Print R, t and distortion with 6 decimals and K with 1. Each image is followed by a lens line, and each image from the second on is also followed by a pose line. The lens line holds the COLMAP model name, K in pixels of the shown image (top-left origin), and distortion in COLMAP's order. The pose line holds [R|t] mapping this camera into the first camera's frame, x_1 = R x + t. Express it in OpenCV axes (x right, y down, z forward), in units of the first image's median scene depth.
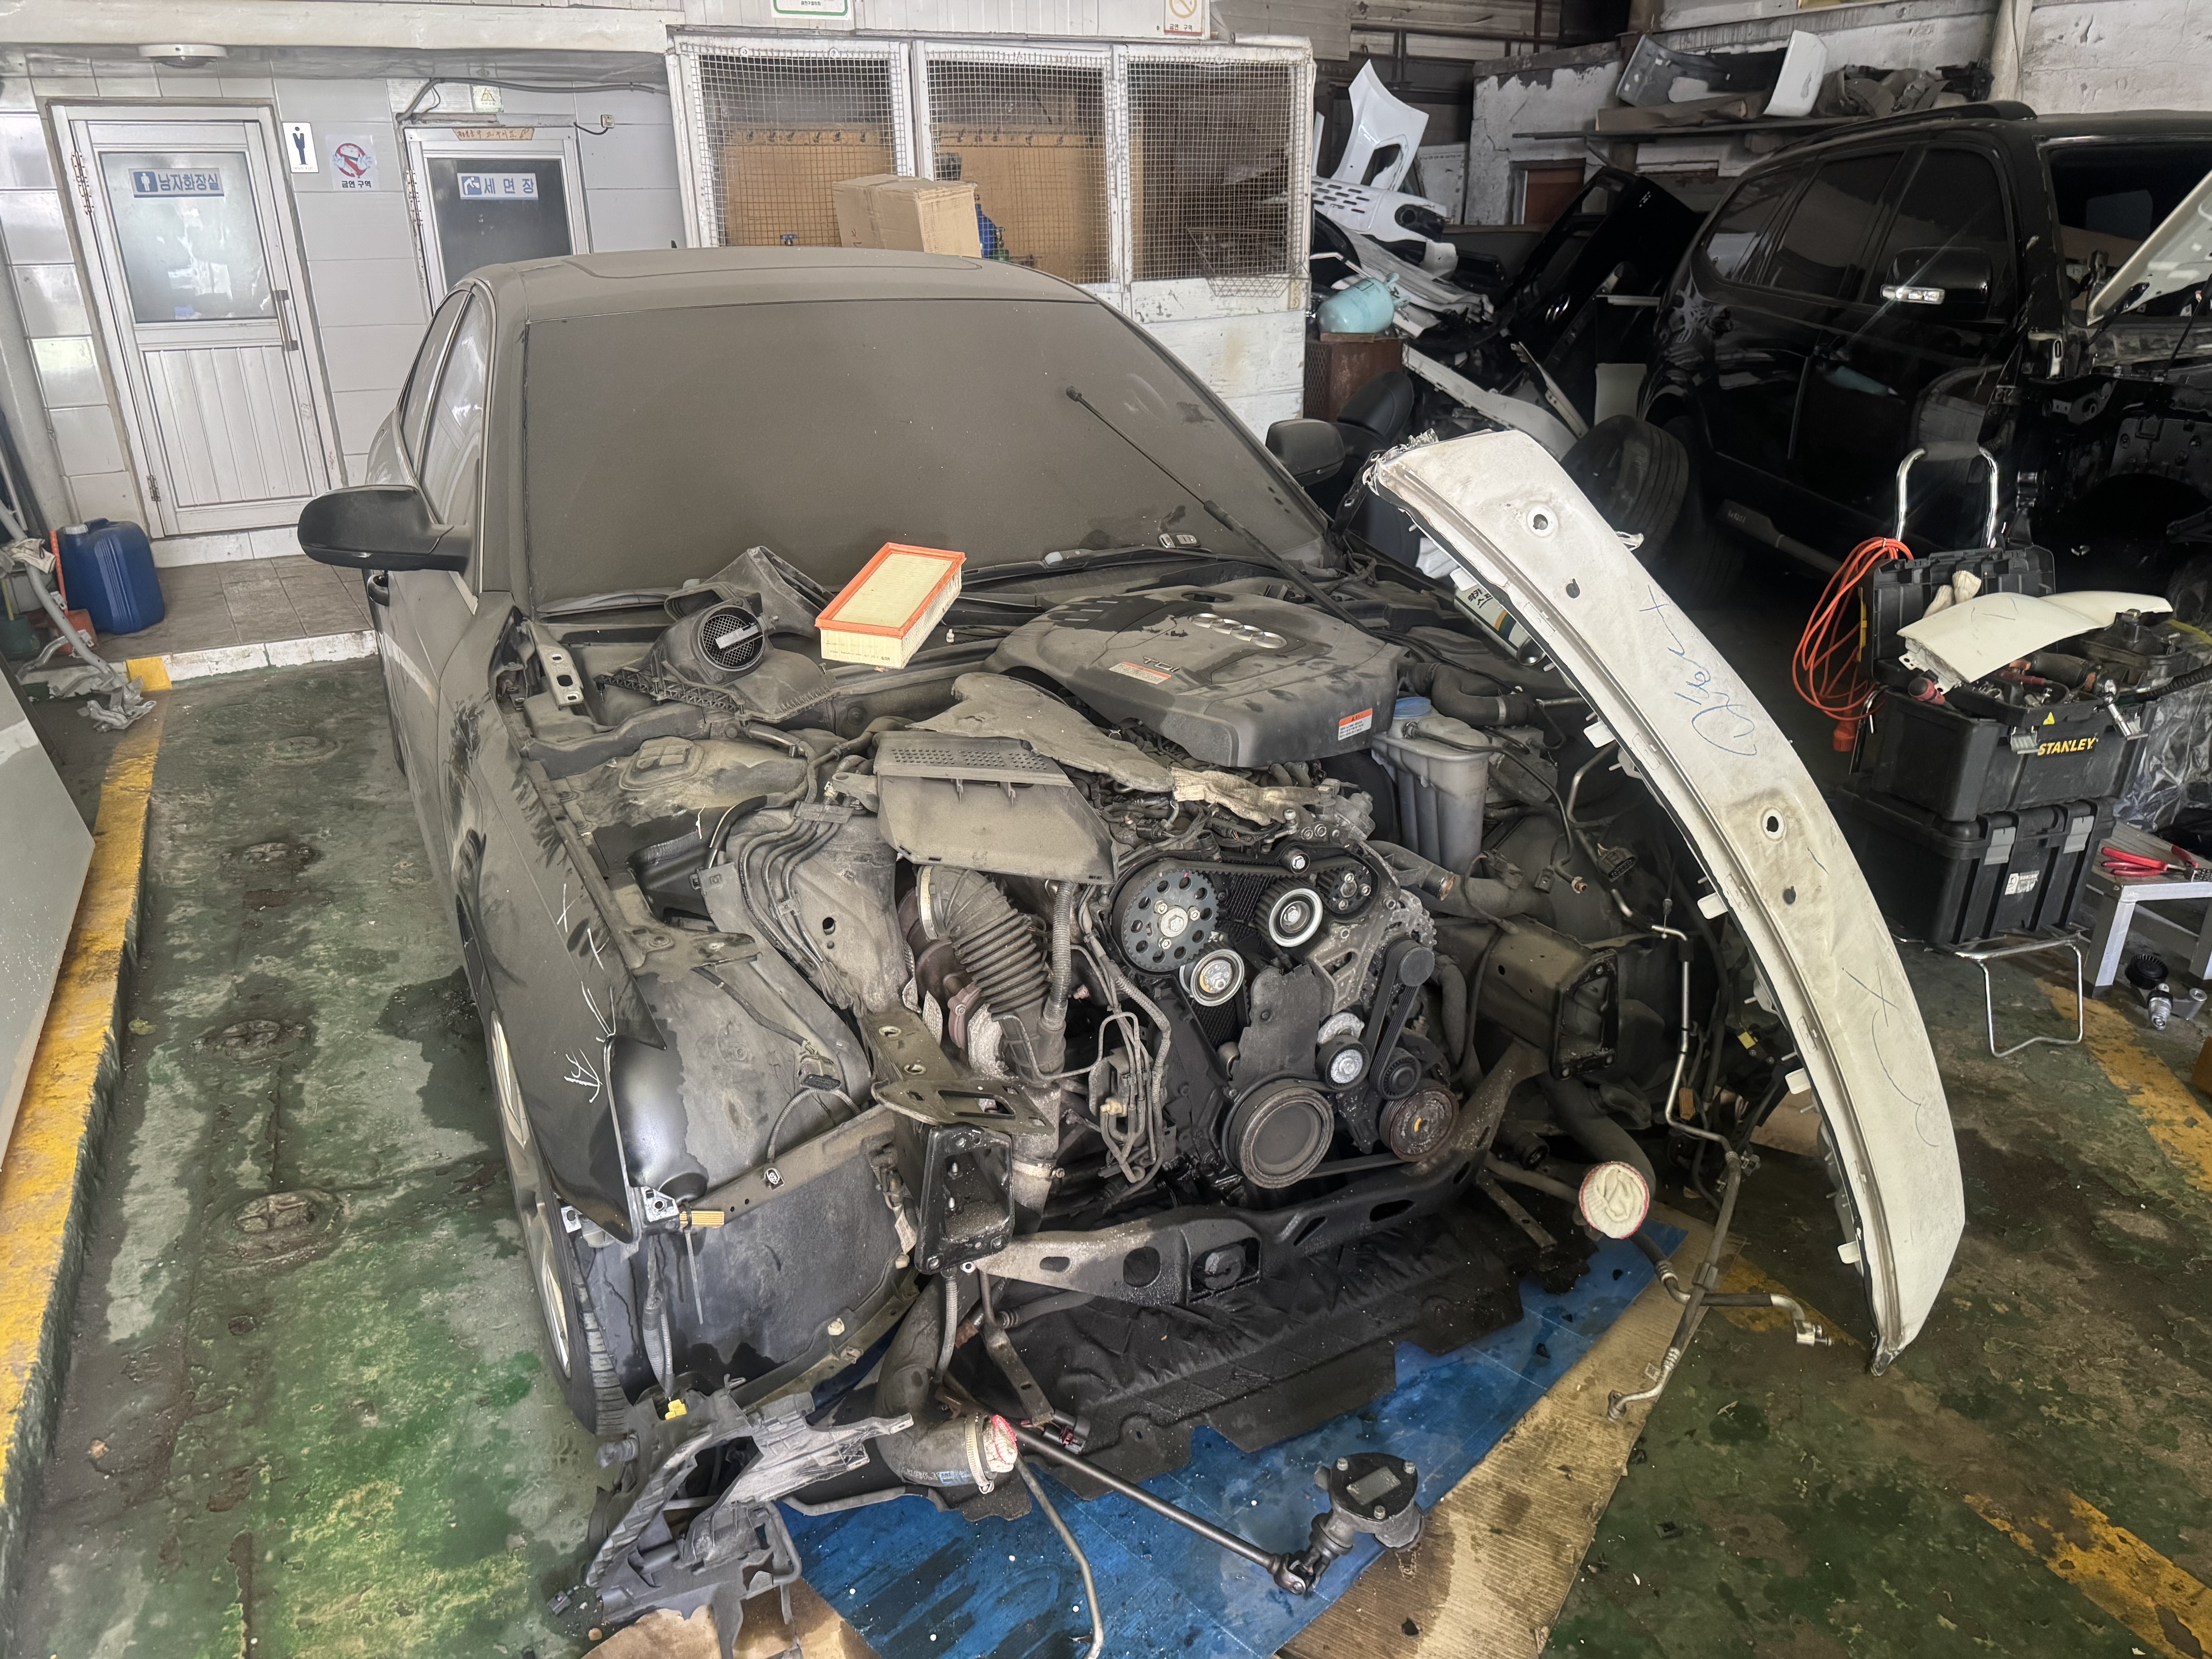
lens RADIAL K [[1607.9, 0, 1103.2], [0, 1607.9, 789.9], [0, 0, 1]] dist [0.095344, -0.104435]
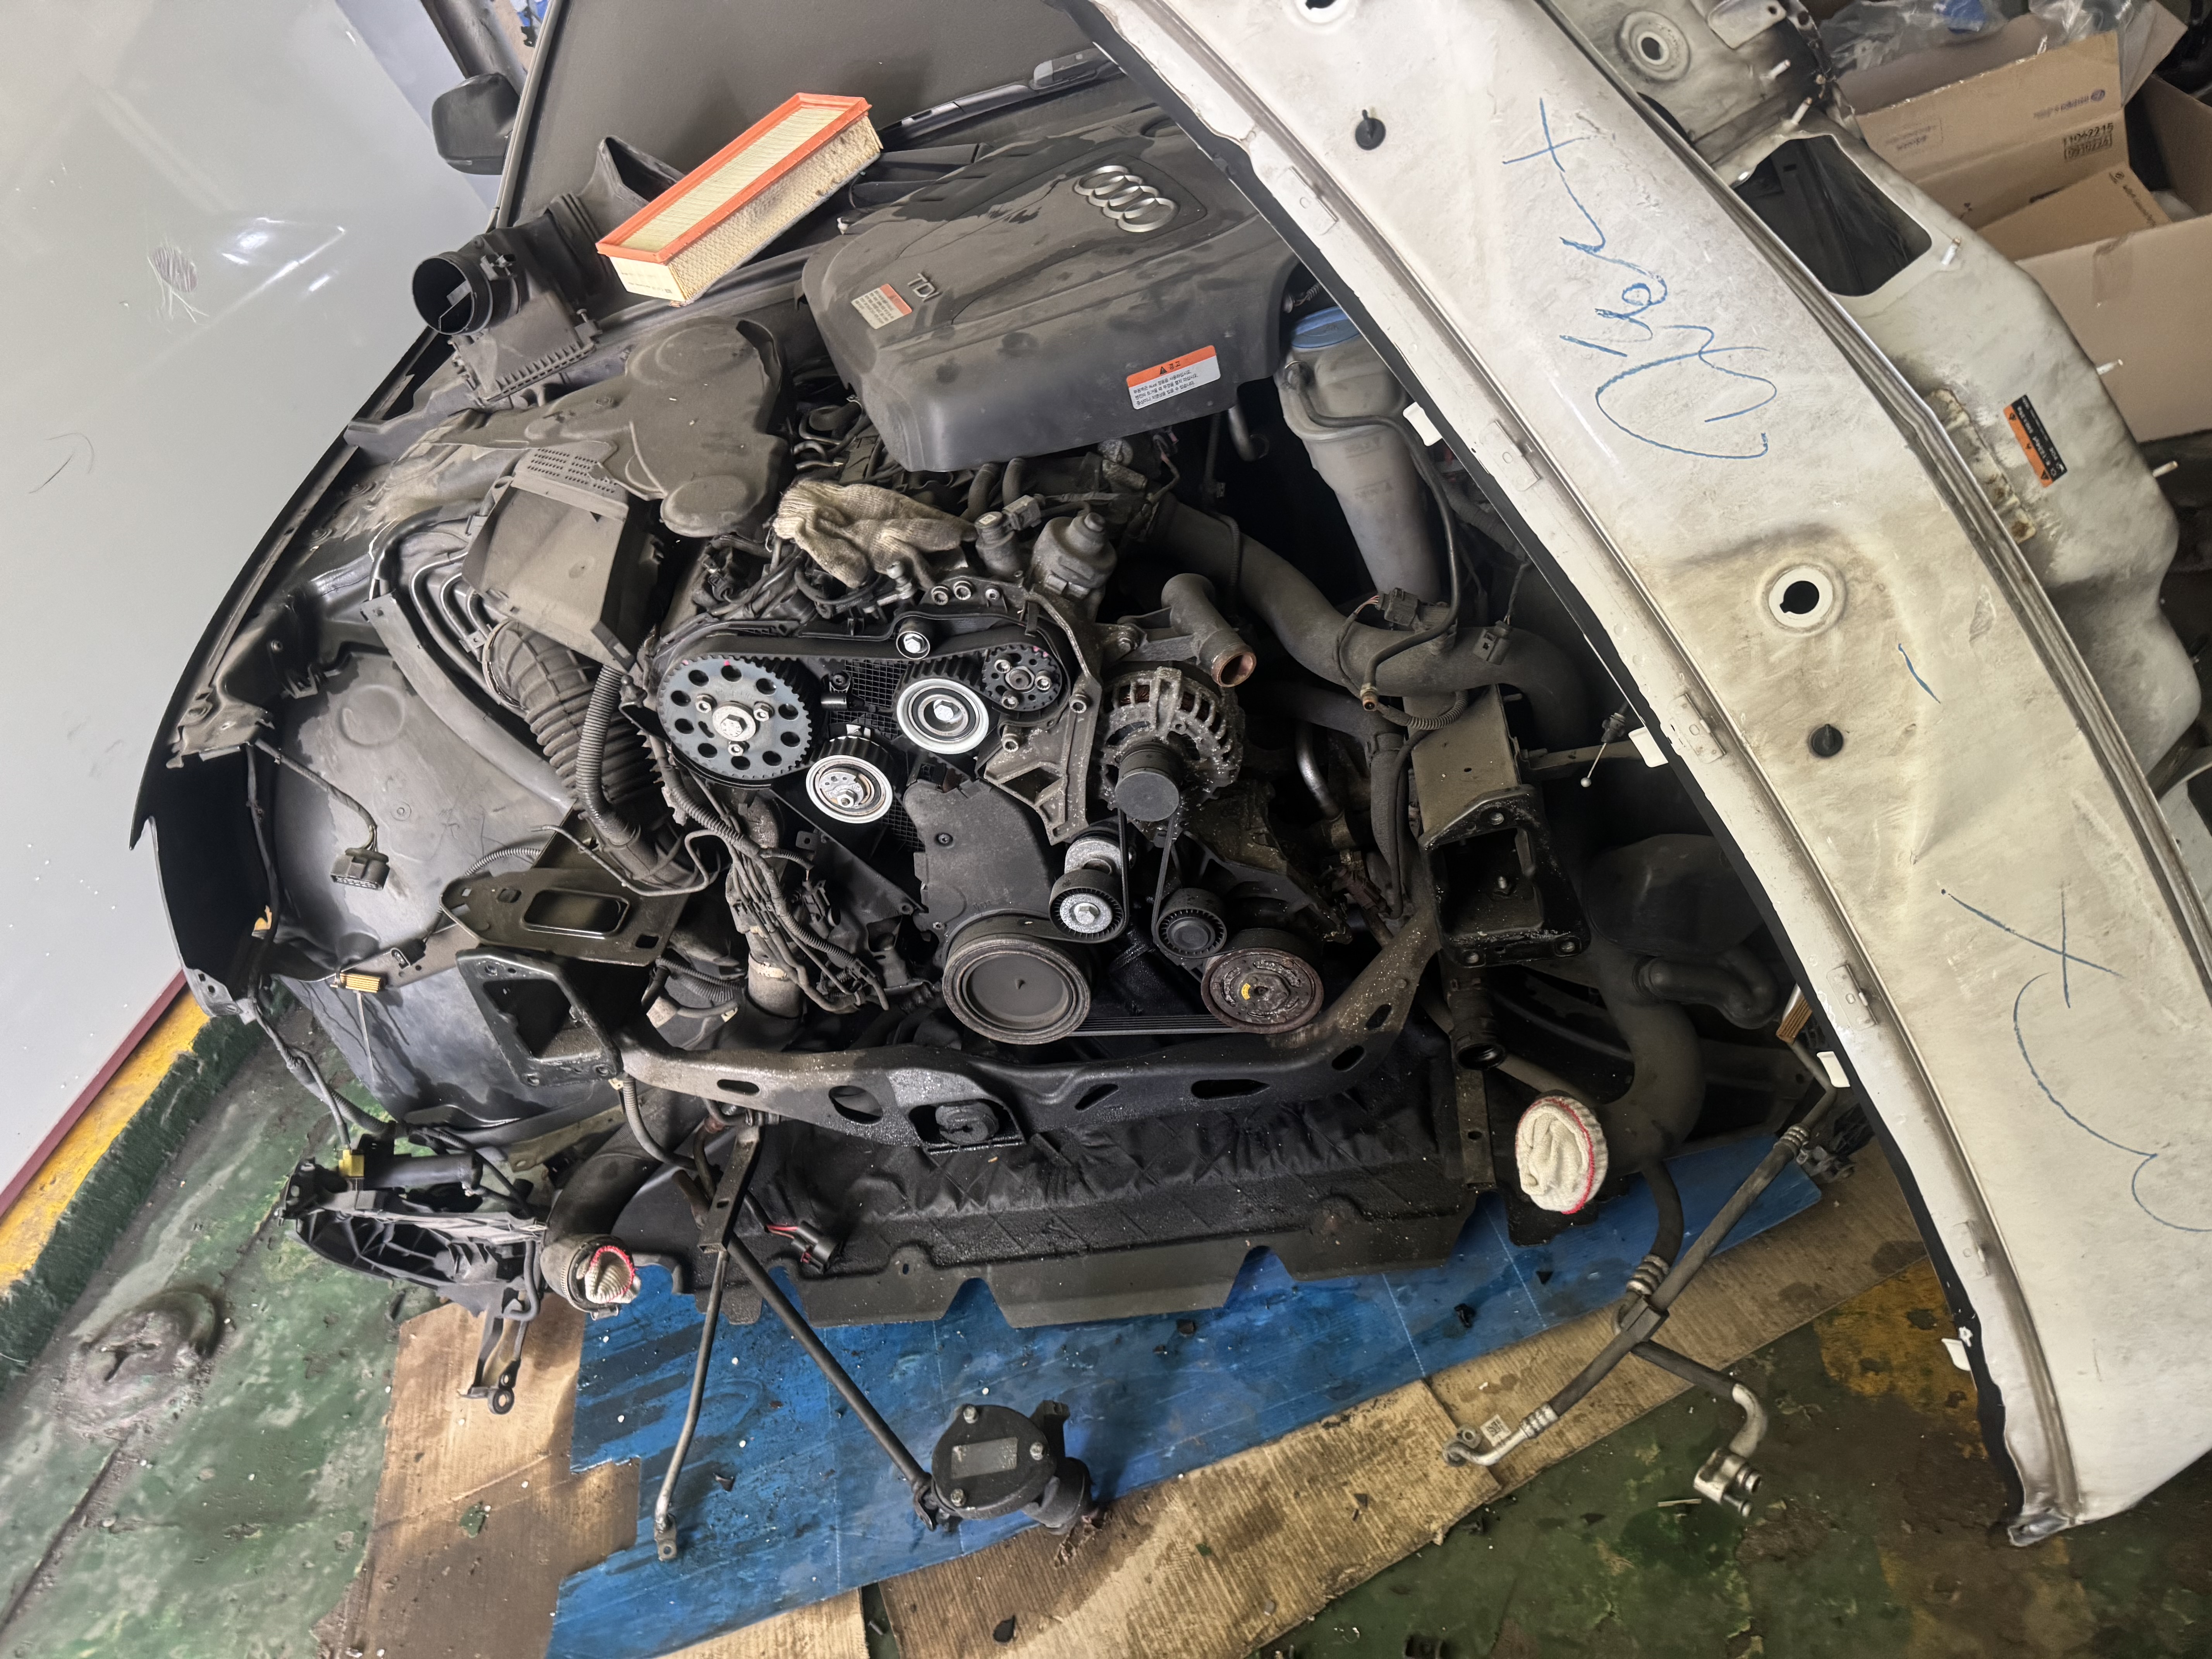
lens RADIAL K [[1607.9, 0, 1103.2], [0, 1607.9, 789.9], [0, 0, 1]] dist [0.095344, -0.104435]
pose [[0.794159, 0.139345, -0.591519, 0.547617], [0.083117, 0.939305, 0.332864, -0.105518], [0.602000, -0.313512, 0.734375, 0.503908]]
